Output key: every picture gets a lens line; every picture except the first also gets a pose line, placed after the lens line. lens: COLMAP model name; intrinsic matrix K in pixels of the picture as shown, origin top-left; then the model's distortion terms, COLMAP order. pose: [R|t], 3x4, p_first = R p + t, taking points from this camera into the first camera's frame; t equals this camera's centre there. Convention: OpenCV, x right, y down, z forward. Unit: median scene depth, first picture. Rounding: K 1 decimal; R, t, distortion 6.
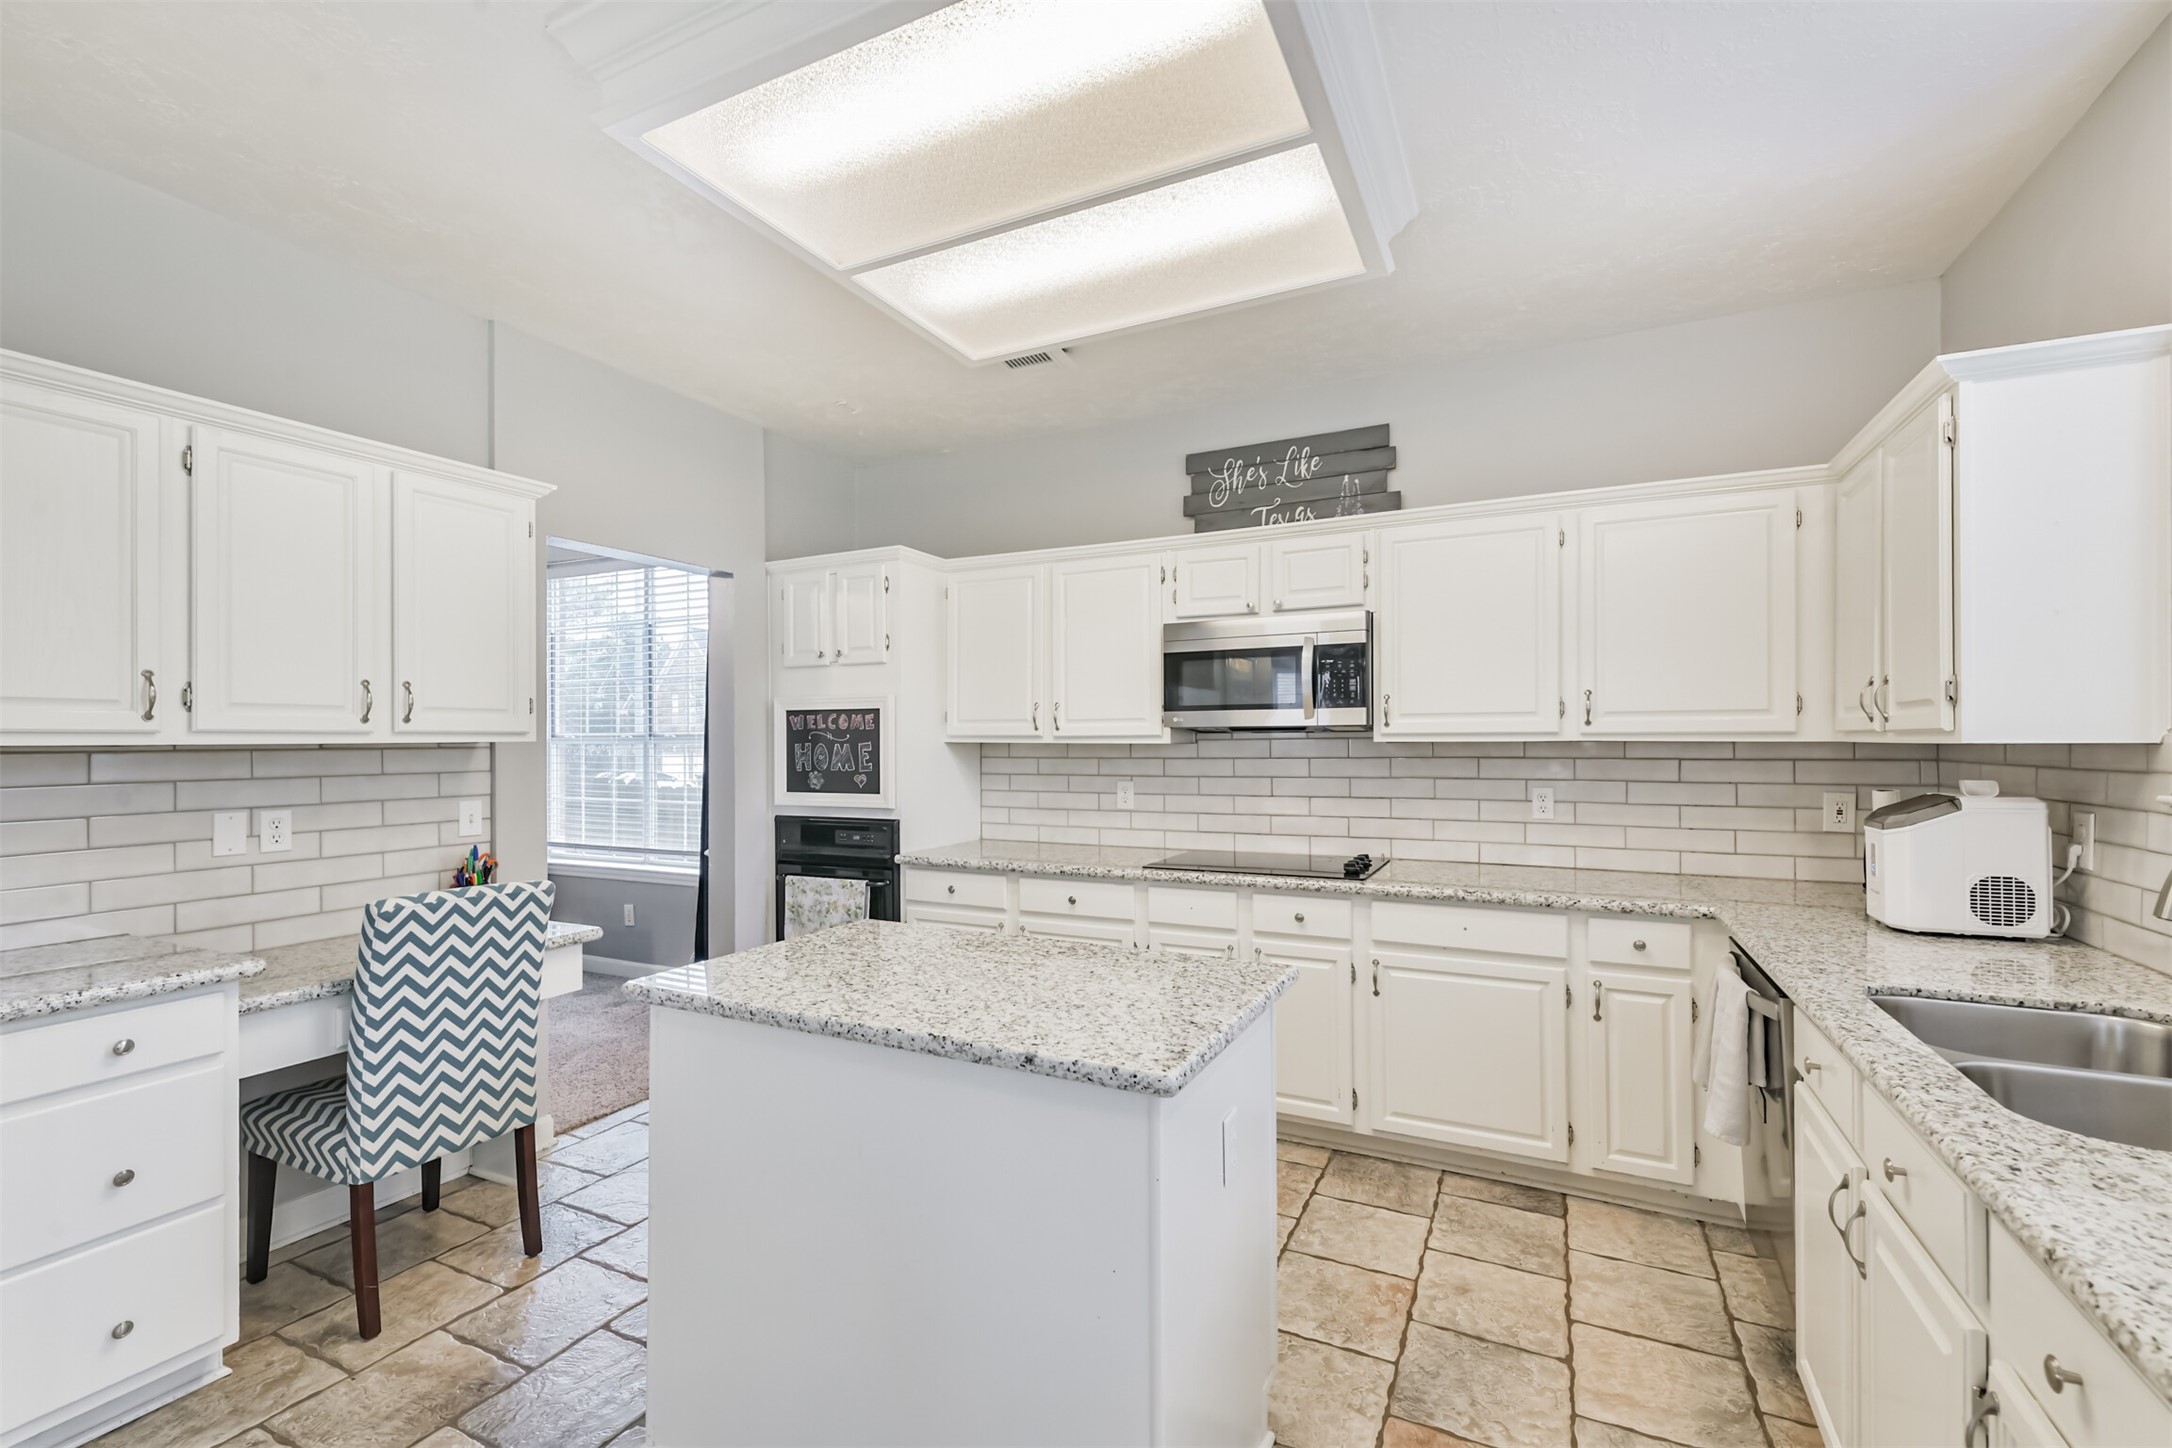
lens RADIAL K [[926.1, 0, 1089.8], [0, 926.1, 736.4], [0, 0, 1]] dist [0.027648, -0.011824]
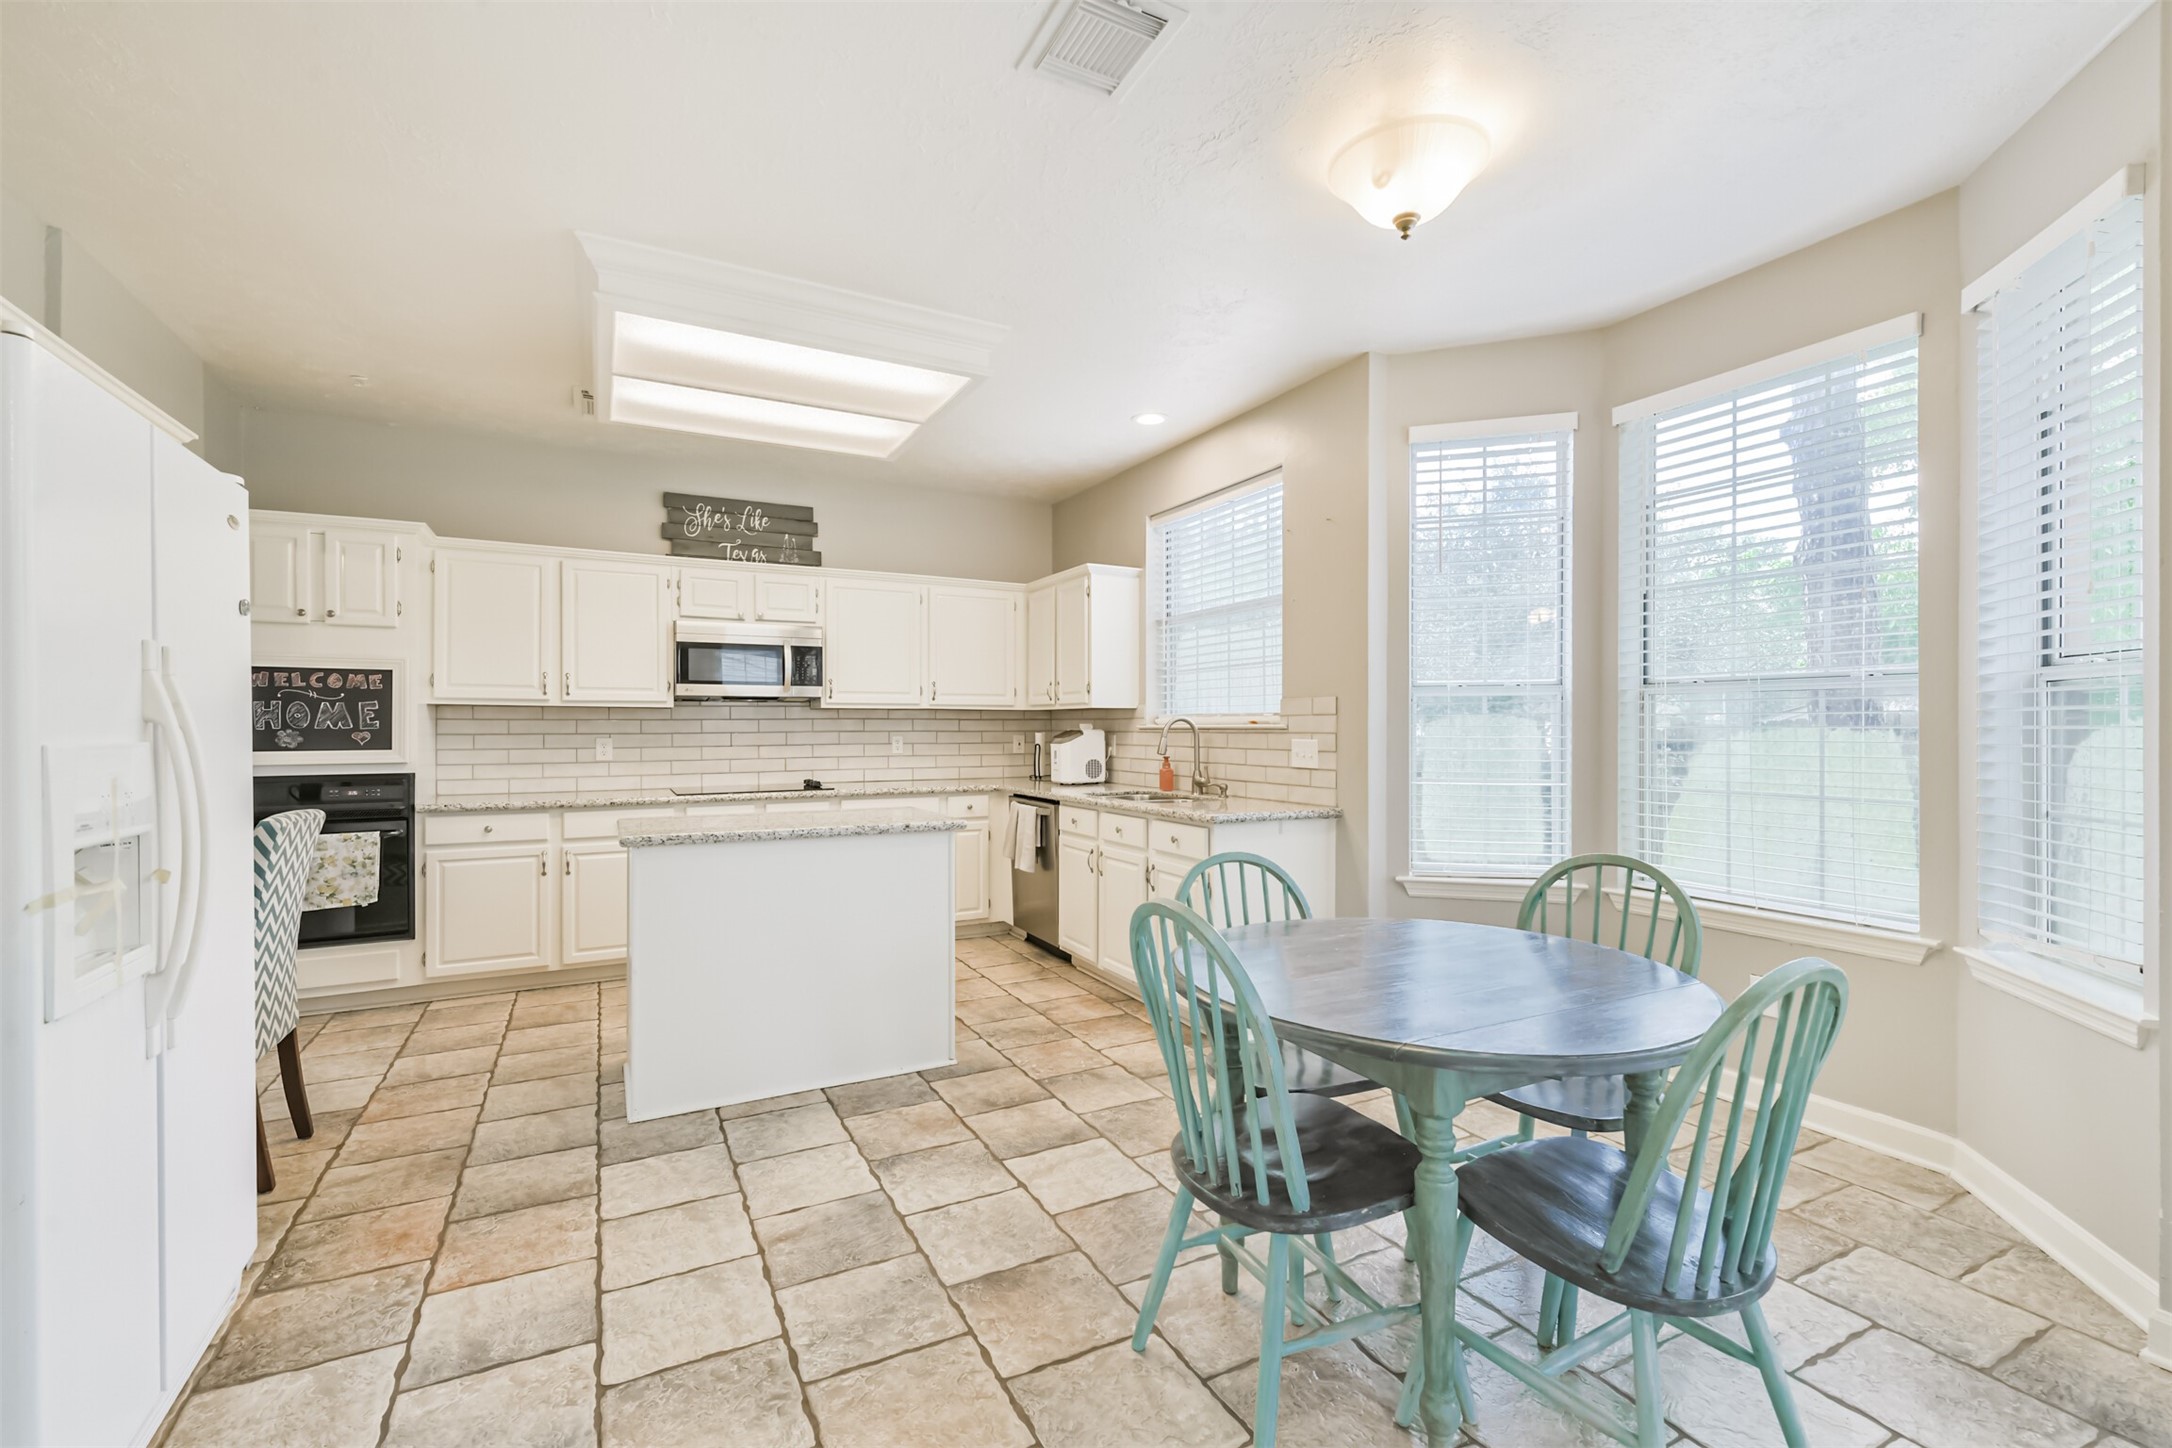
lens RADIAL K [[926.7, 0, 1090.2], [0, 926.7, 727.4], [0, 0, 1]] dist [0.017040, -0.009418]
pose [[0.588447, 0.003224, 0.808529, -0.667318], [-0.004457, 0.999990, -0.000744, 0.035760], [-0.808524, -0.003166, 0.588455, -0.305472]]
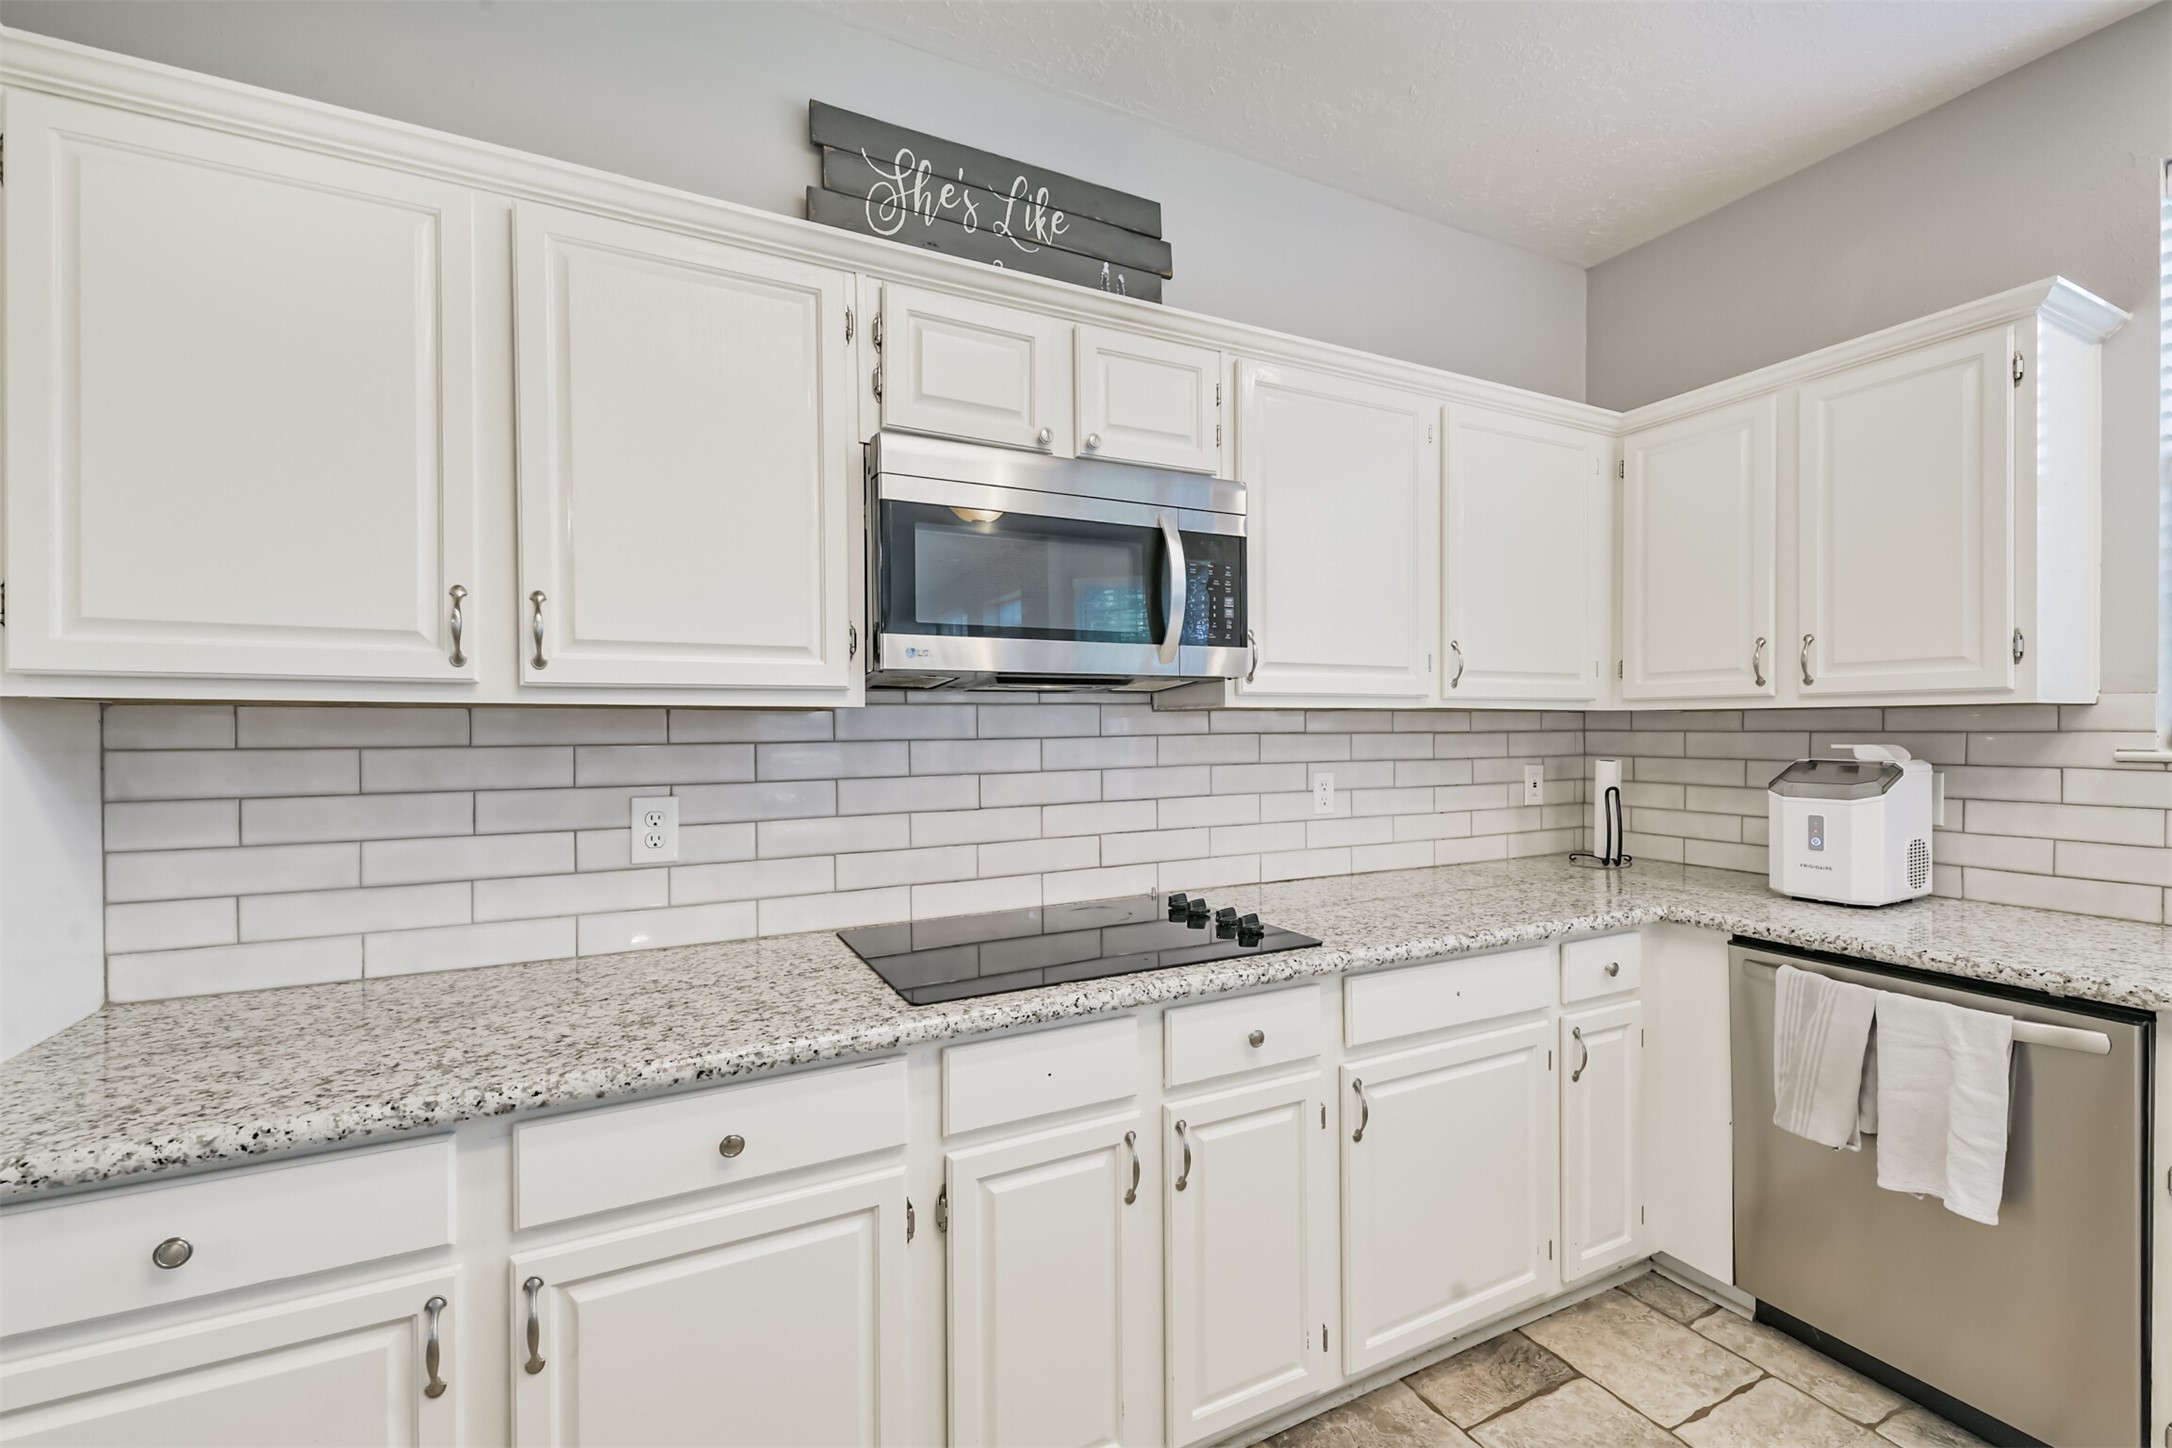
lens RADIAL K [[926.1, 0, 1089.8], [0, 926.1, 736.4], [0, 0, 1]] dist [0.027648, -0.011824]
pose [[0.599129, -0.006564, 0.800626, -0.211481], [0.000202, 0.999968, 0.008047, 0.018347], [-0.800653, -0.004659, 0.599110, 0.651246]]
